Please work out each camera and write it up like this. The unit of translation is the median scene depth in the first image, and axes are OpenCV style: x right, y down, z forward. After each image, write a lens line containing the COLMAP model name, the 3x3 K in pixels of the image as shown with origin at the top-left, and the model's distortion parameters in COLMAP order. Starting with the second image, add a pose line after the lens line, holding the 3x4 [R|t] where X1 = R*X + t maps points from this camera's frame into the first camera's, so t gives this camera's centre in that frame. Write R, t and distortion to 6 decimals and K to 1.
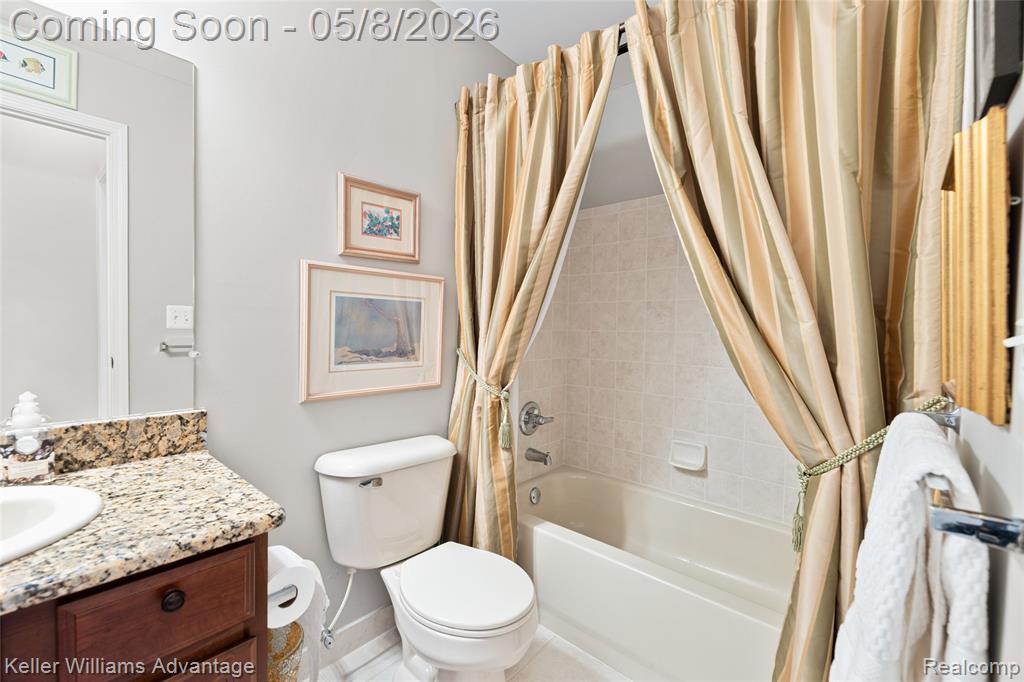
lens RADIAL K [[401.2, 0, 511.4], [0, 401.2, 346.8], [0, 0, 1]] dist [0.001383, -0.003897]
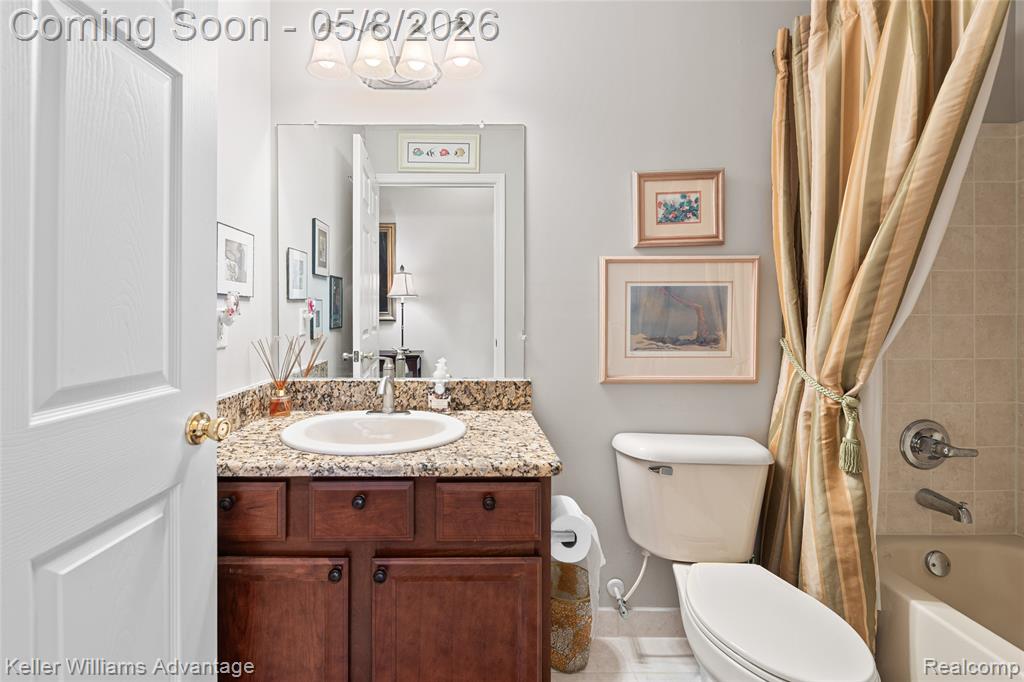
lens RADIAL K [[427.8, 0, 510.2], [0, 427.8, 325.1], [0, 0, 1]] dist [0.000747, 0.000017]
pose [[0.702551, 0.000239, -0.711633, 0.140052], [-0.017925, 0.999689, -0.017361, 0.002485], [0.711407, 0.024953, 0.702337, -0.027380]]
